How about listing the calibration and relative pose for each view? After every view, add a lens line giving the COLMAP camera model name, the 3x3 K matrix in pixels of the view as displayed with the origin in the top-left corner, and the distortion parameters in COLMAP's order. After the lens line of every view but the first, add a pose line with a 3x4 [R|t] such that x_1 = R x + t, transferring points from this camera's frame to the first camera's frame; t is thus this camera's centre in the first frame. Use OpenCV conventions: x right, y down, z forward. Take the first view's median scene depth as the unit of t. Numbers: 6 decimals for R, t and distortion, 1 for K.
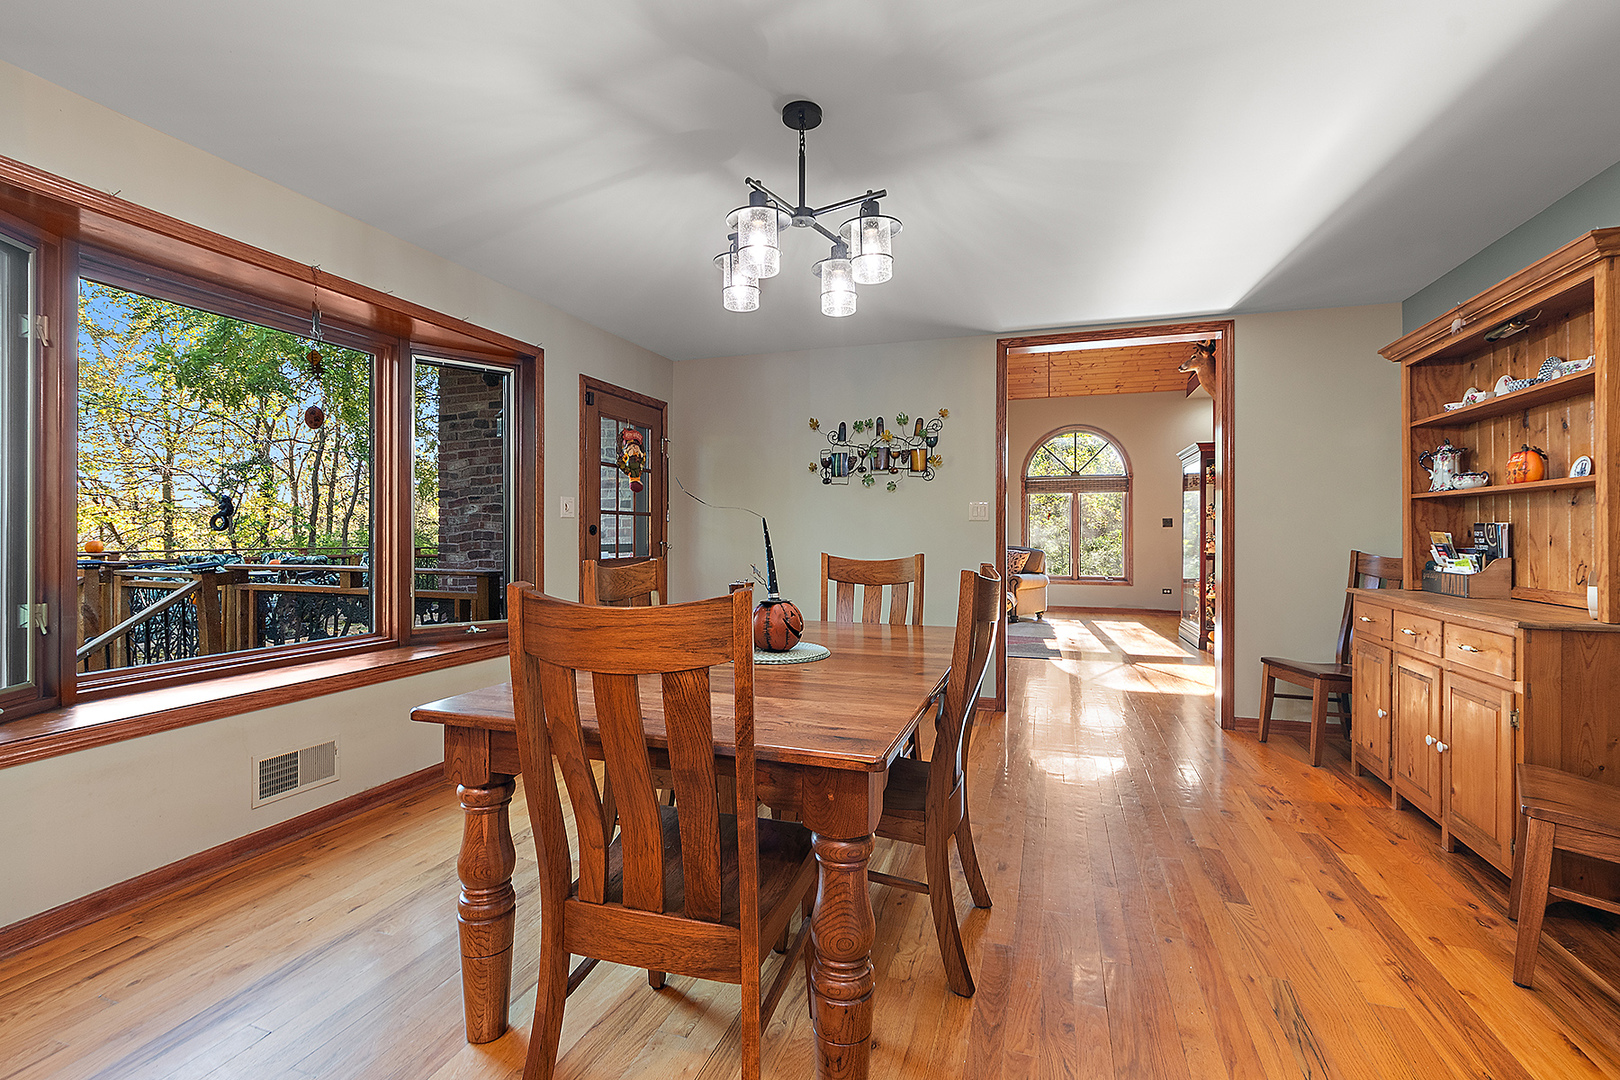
lens RADIAL K [[732.8, 0, 797.0], [0, 732.8, 532.9], [0, 0, 1]] dist [-0.000399, -0.001336]
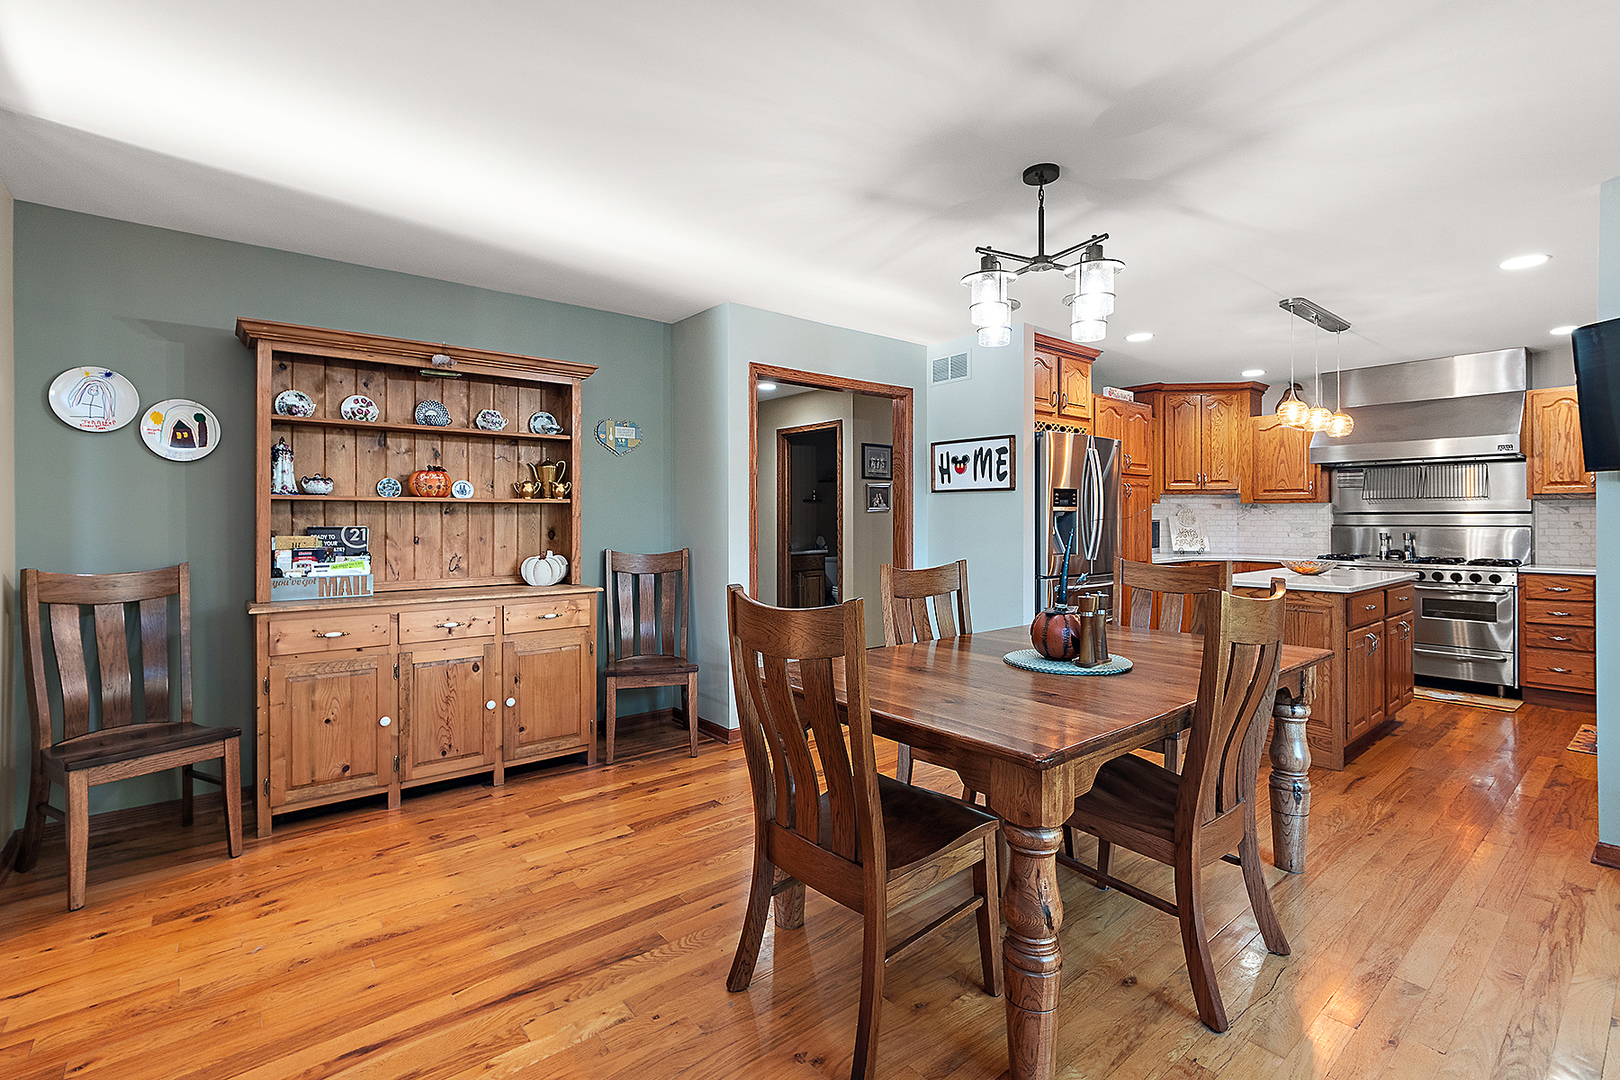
lens RADIAL K [[732.8, 0, 799.0], [0, 732.8, 516.9], [0, 0, 1]] dist [-0.000399, -0.001336]
pose [[-0.850915, 0.000111, 0.525304, -0.151089], [0.000254, 1.000000, 0.000199, -0.022012], [-0.525303, 0.000303, -0.850915, 1.211463]]
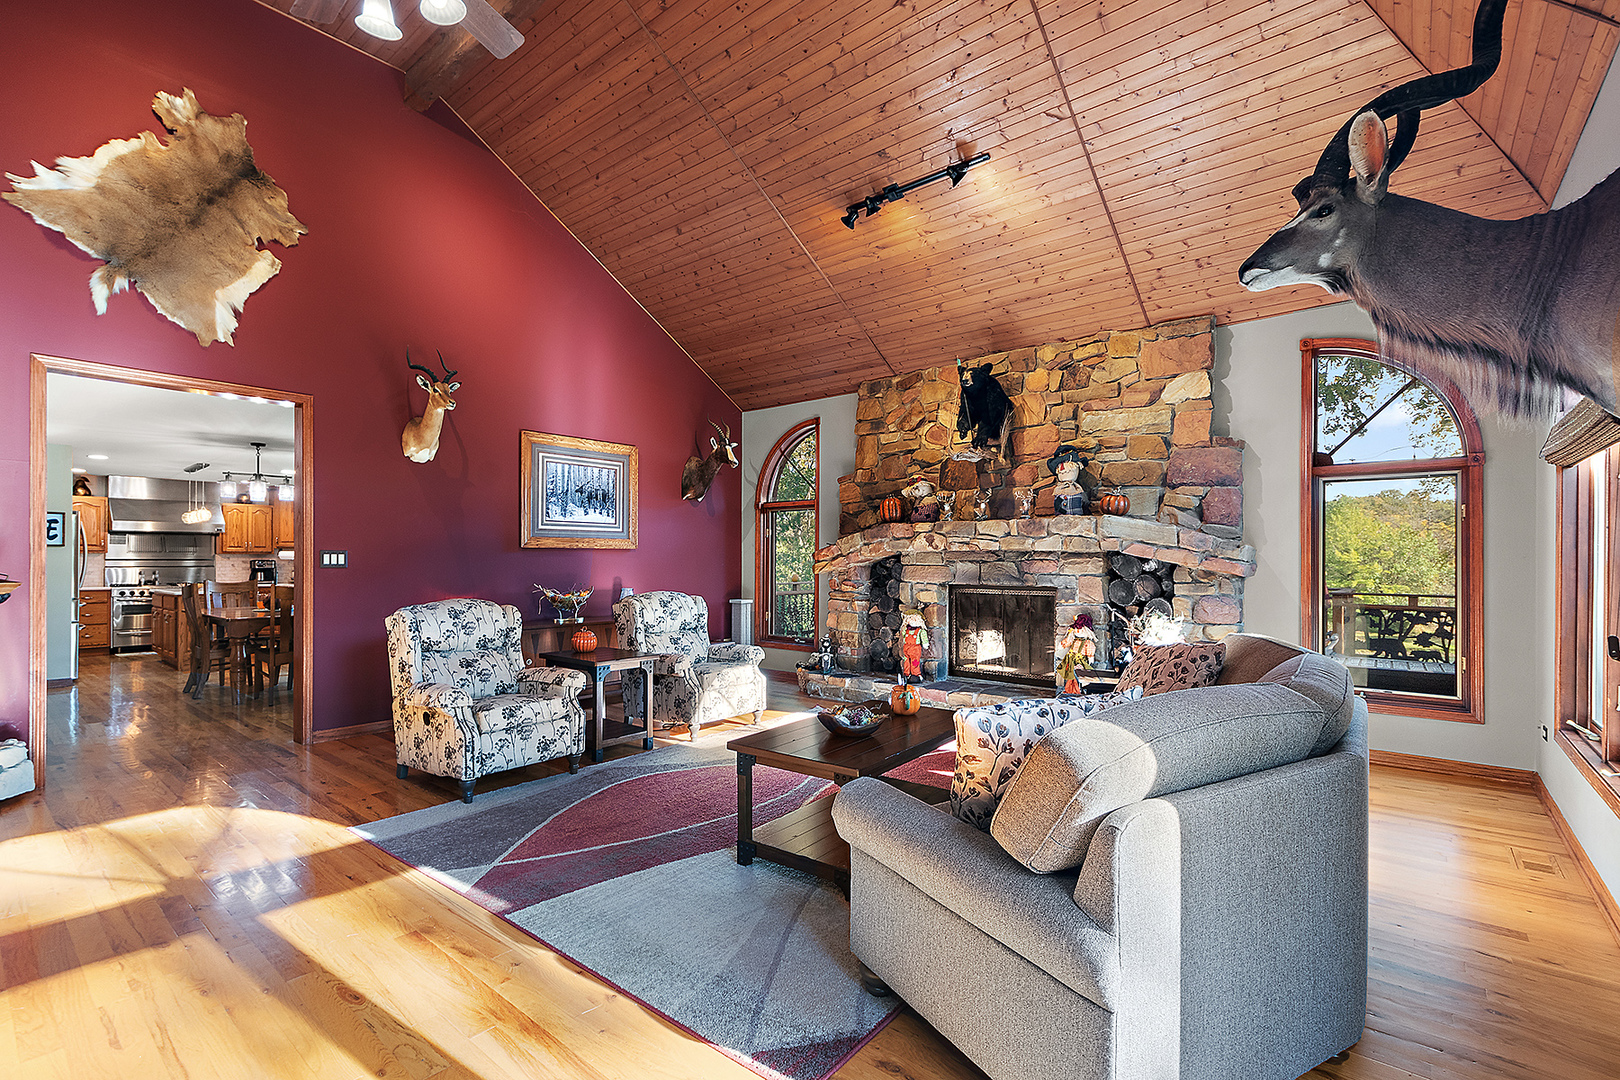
lens RADIAL K [[732.8, 0, 807.4], [0, 732.8, 563.2], [0, 0, 1]] dist [-0.000399, -0.001336]
pose [[-0.357186, 0.000228, -0.934033, 1.223895], [-0.004000, 0.999990, 0.001774, -0.030820], [0.934025, 0.004369, -0.357182, 2.502950]]
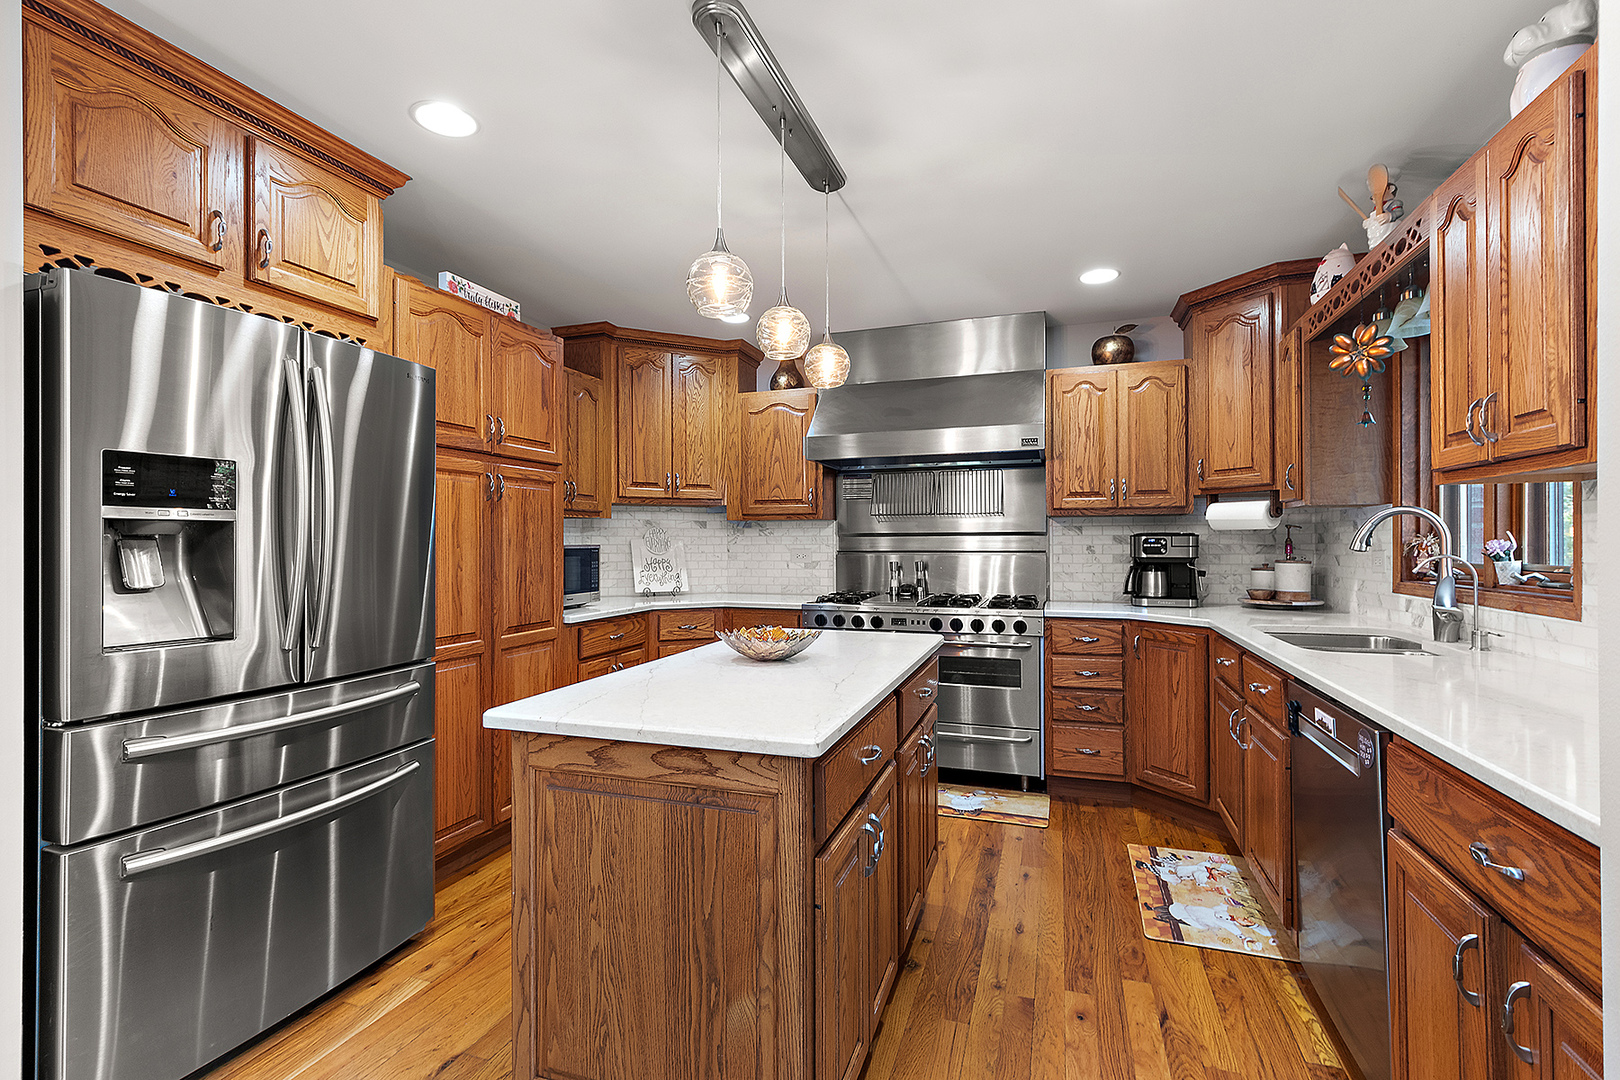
lens RADIAL K [[732.8, 0, 807.0], [0, 732.8, 542.1], [0, 0, 1]] dist [-0.000399, -0.001336]
pose [[-0.999994, 0.002079, -0.002871, -0.248562], [0.002079, 0.999998, 0.000008, -0.018352], [0.002871, 0.000002, -0.999996, 0.401279]]
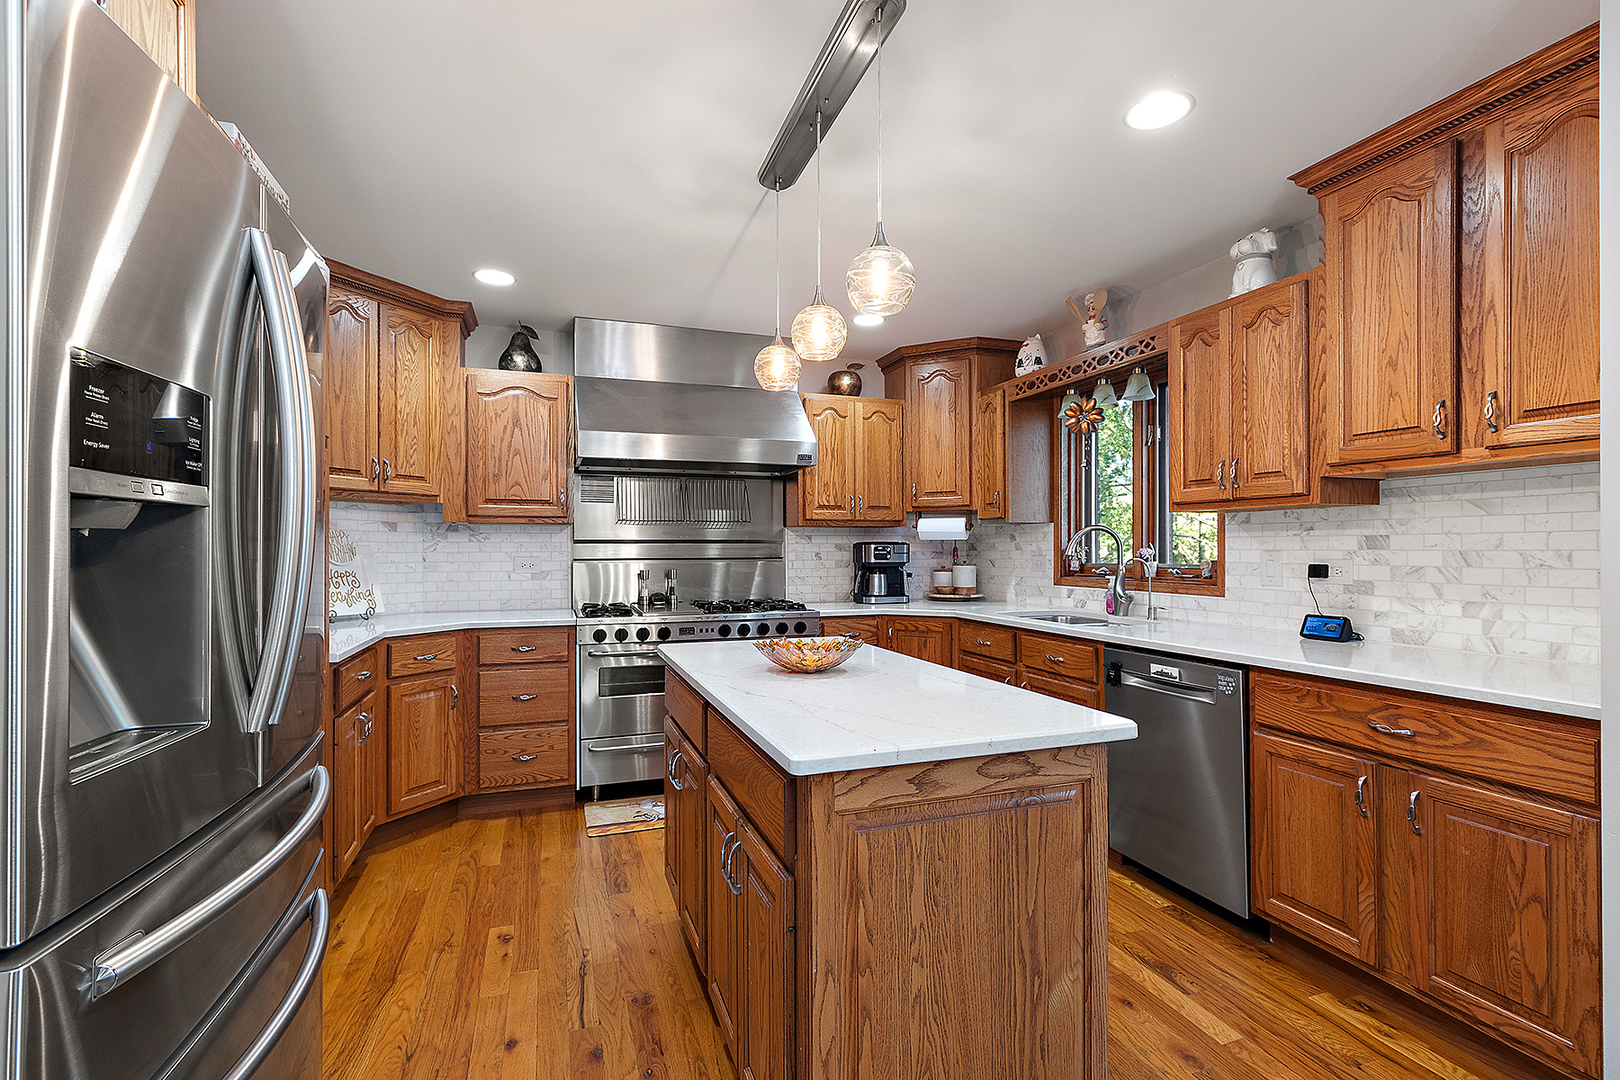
lens RADIAL K [[732.8, 0, 809.6], [0, 732.8, 550.7], [0, 0, 1]] dist [-0.000399, -0.001336]
pose [[-0.781429, 0.001137, -0.623993, 0.079148], [0.000261, 0.999999, 0.001495, -0.017622], [0.623994, 0.001005, -0.781428, 0.273727]]
